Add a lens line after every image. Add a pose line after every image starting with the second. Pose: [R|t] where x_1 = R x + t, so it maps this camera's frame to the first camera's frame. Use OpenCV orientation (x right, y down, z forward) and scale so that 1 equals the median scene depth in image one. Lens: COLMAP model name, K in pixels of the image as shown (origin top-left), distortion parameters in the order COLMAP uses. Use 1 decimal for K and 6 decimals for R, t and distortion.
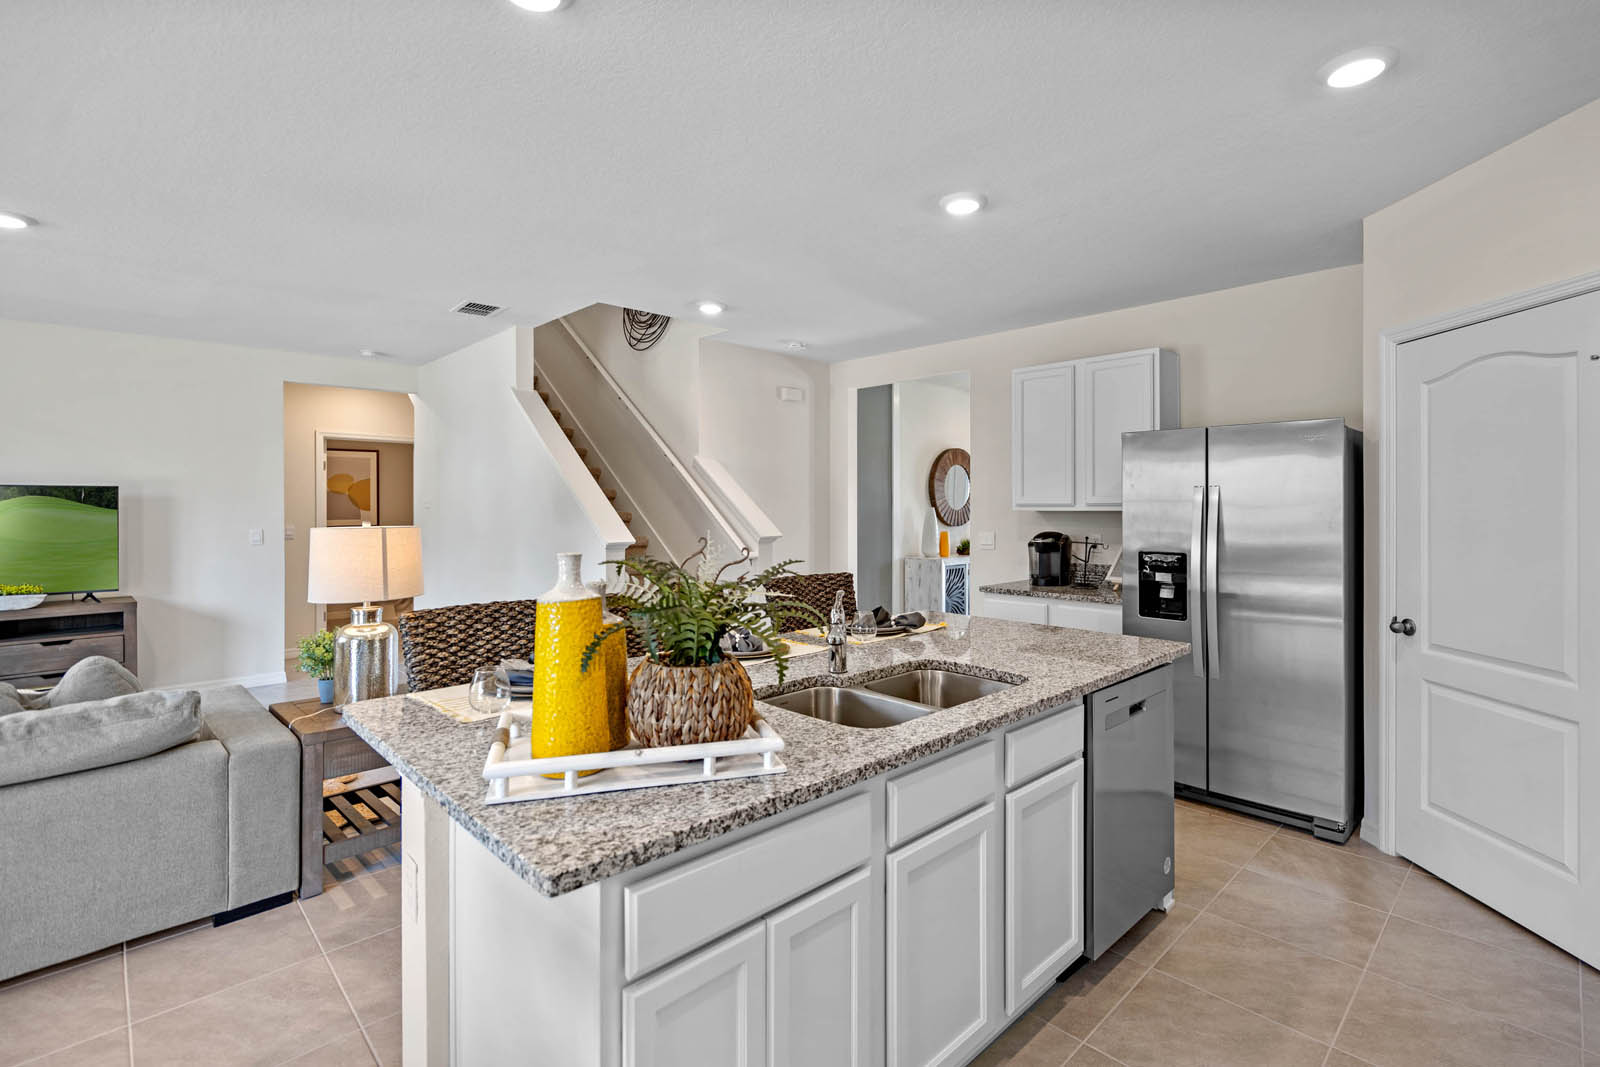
lens RADIAL K [[742.2, 0, 793.8], [0, 742.2, 512.2], [0, 0, 1]] dist [-0.007244, 0.004314]
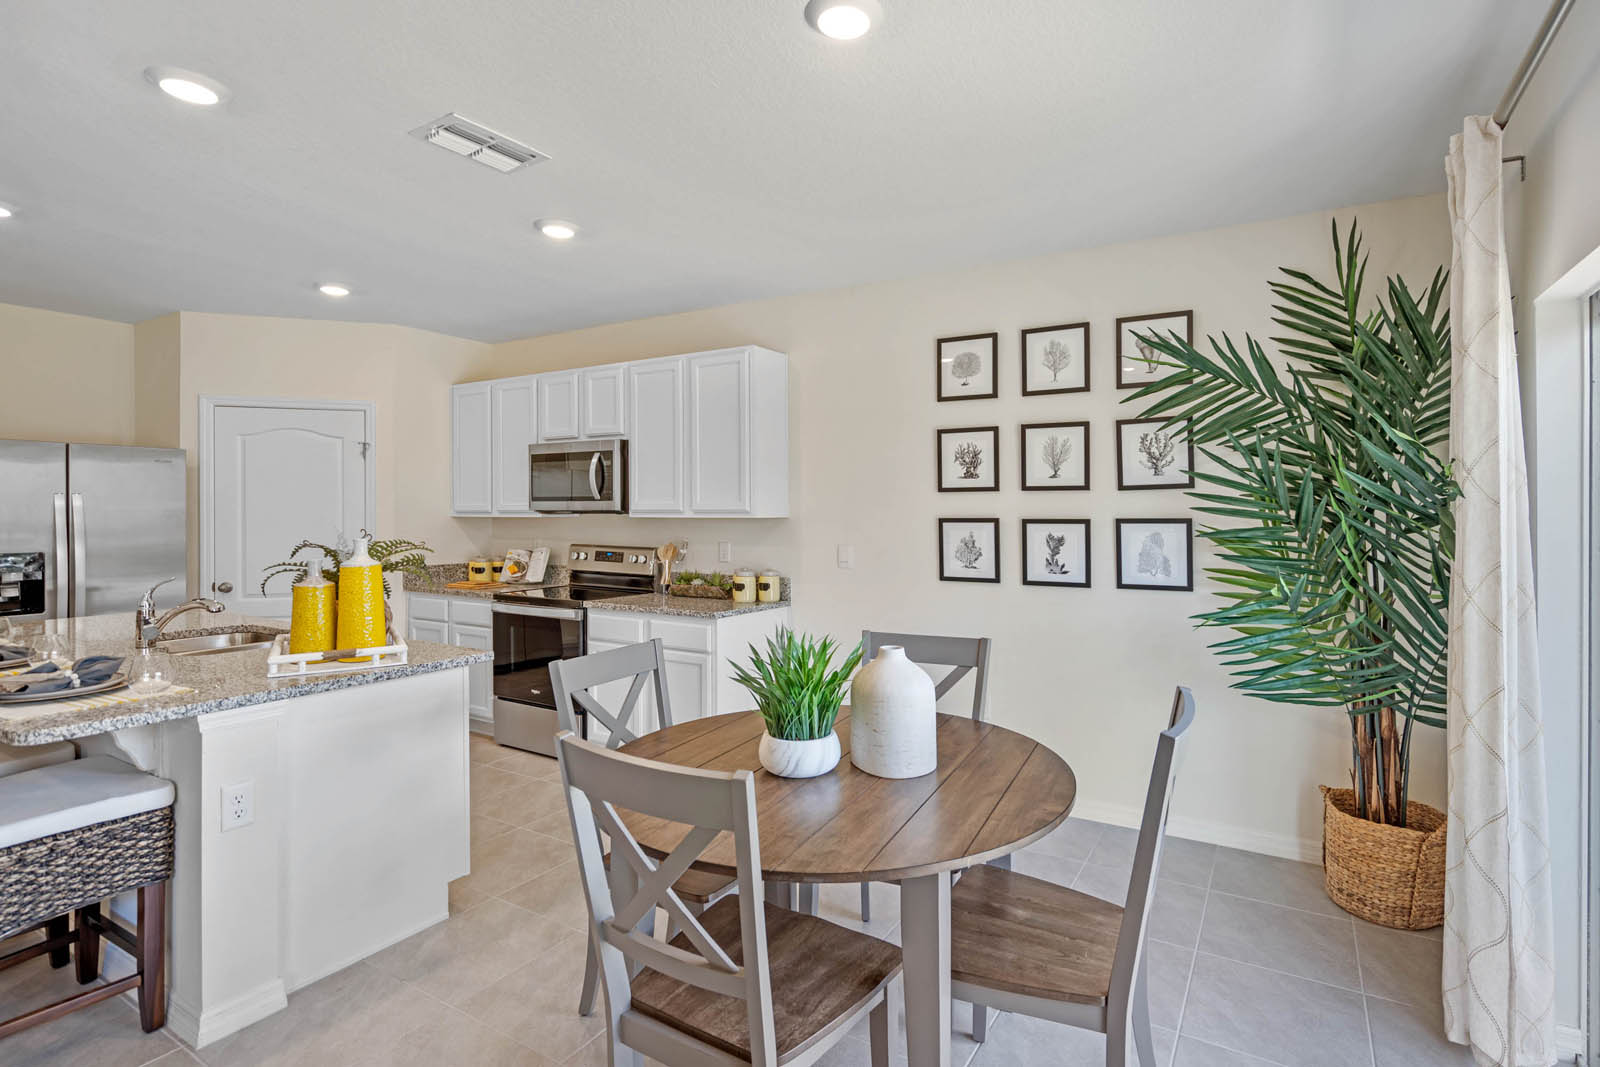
lens RADIAL K [[750.2, 0, 849.7], [0, 750.2, 515.6], [0, 0, 1]] dist [-0.010883, 0.002777]
pose [[-0.282098, -0.007106, 0.959359, -1.134517], [0.005454, 0.999945, 0.009010, -0.005589], [-0.959370, 0.007774, -0.282043, 0.189491]]
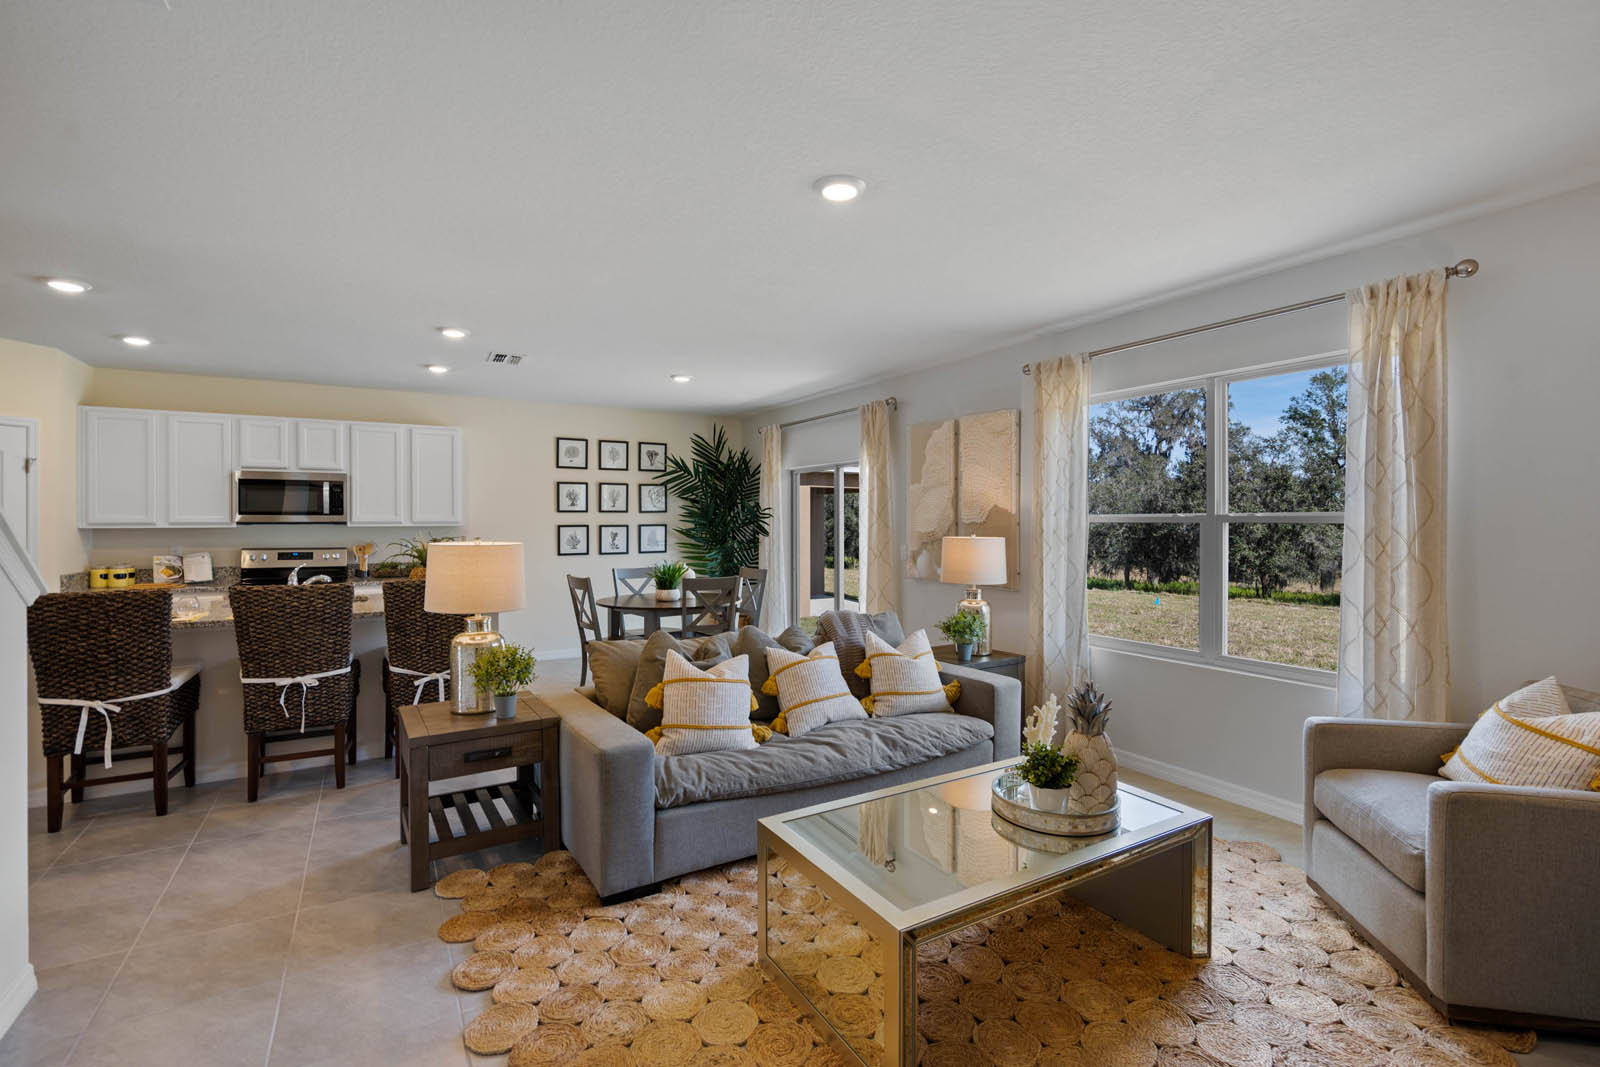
lens RADIAL K [[742.2, 0, 795.1], [0, 742.2, 521.6], [0, 0, 1]] dist [-0.007244, 0.004314]
pose [[-0.967563, -0.000535, 0.252631, -1.419162], [0.001793, 0.999958, 0.008983, -0.023807], [-0.252625, 0.009144, -0.967521, 2.081190]]
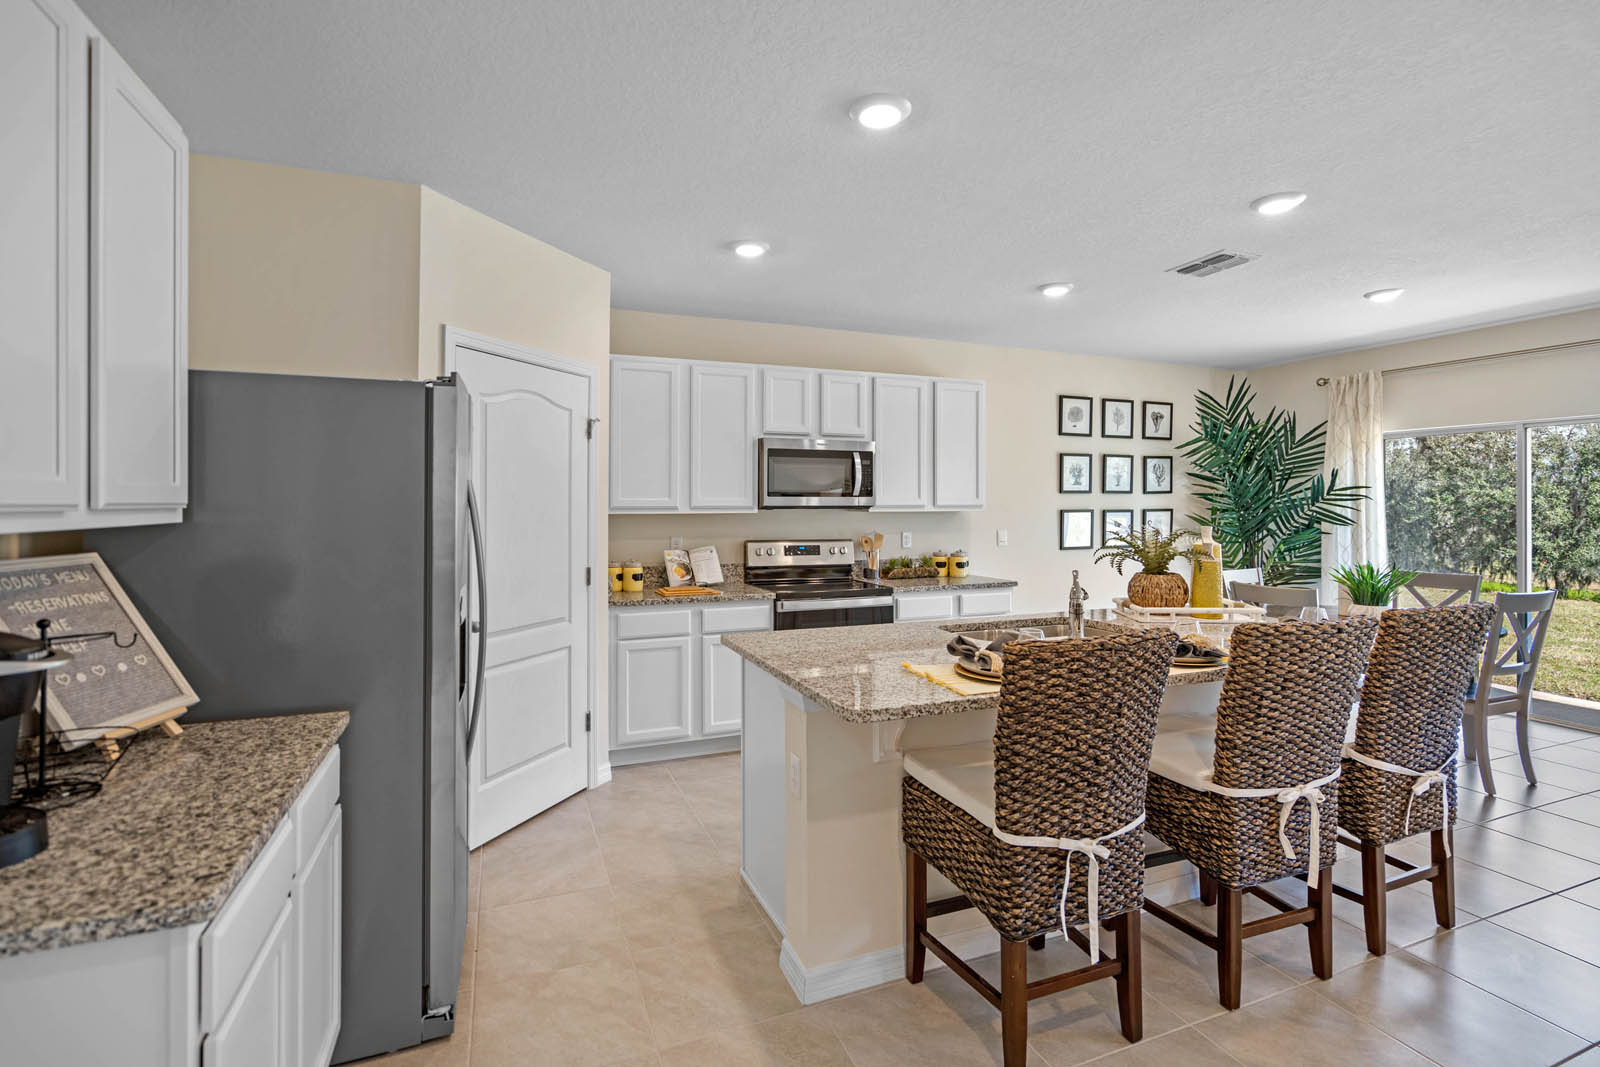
lens RADIAL K [[742.2, 0, 775.2], [0, 742.2, 499.5], [0, 0, 1]] dist [-0.007244, 0.004314]
pose [[-0.918899, 0.003303, 0.394479, 0.037923], [0.003504, 0.999994, -0.000211, -0.019637], [-0.394477, 0.001189, -0.918905, 1.895352]]
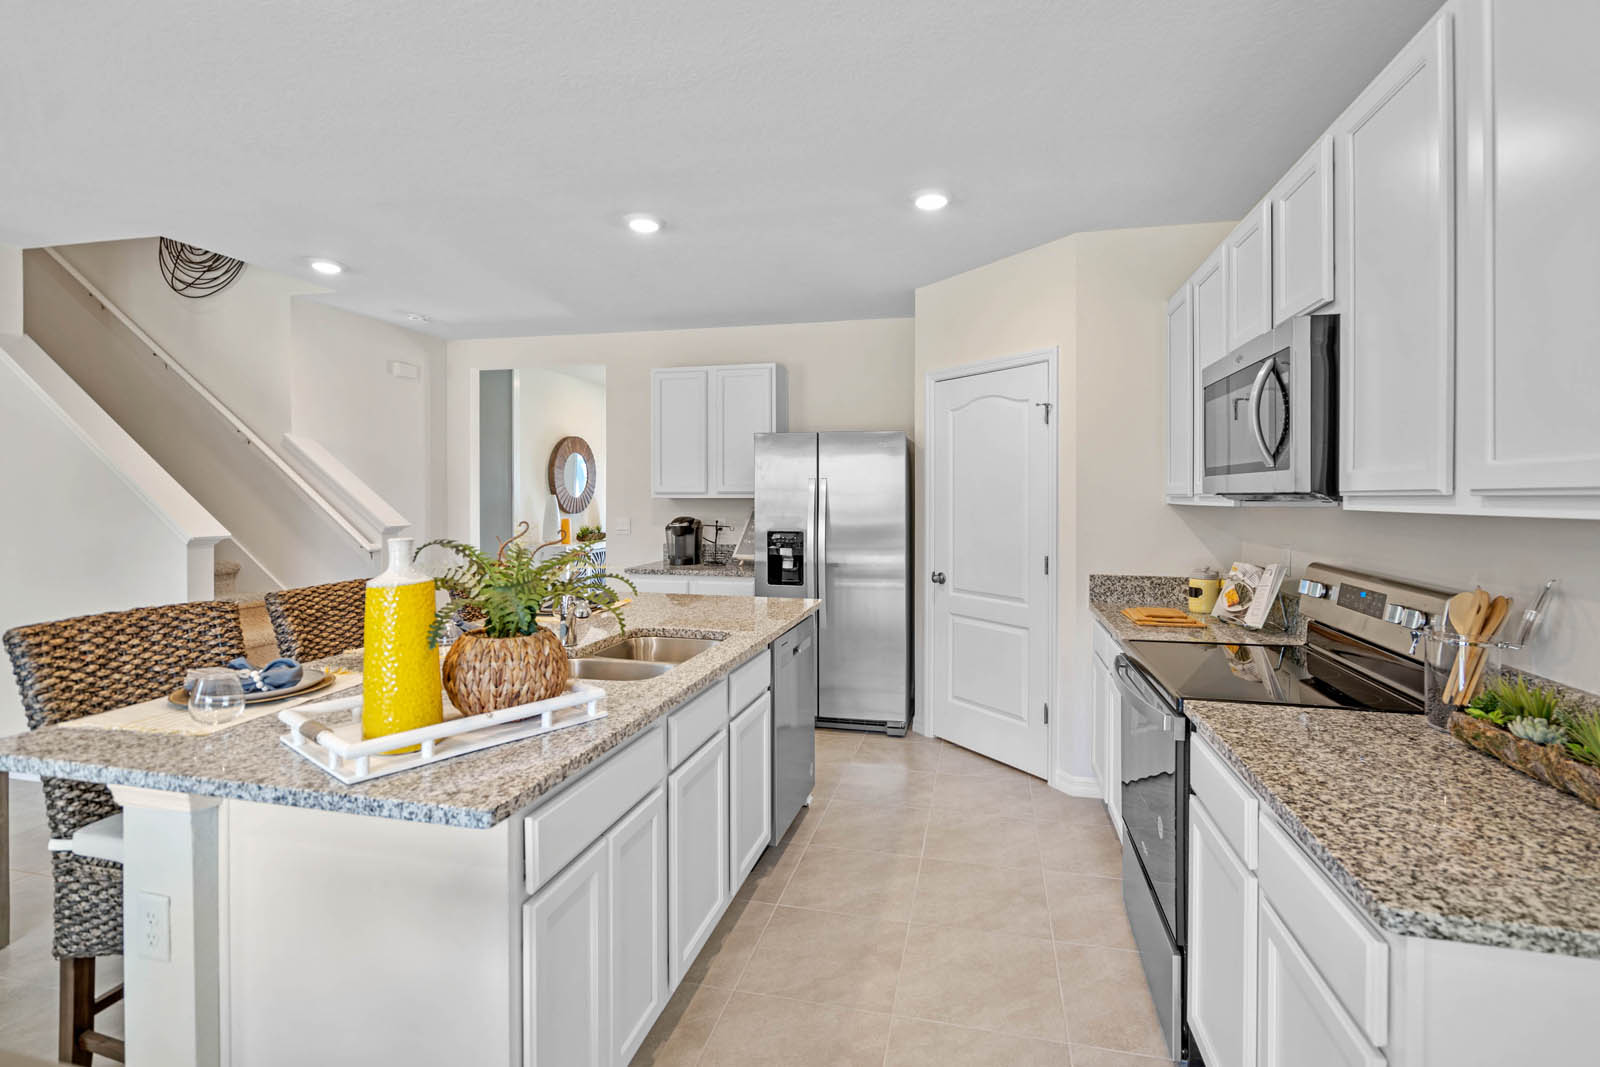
lens RADIAL K [[742.2, 0, 819.4], [0, 742.2, 507.9], [0, 0, 1]] dist [-0.007244, 0.004314]
pose [[0.835449, -0.007757, 0.549513, -0.175235], [0.001580, 0.999930, 0.011713, 0.000449], [-0.549566, -0.008917, 0.835403, -0.085627]]
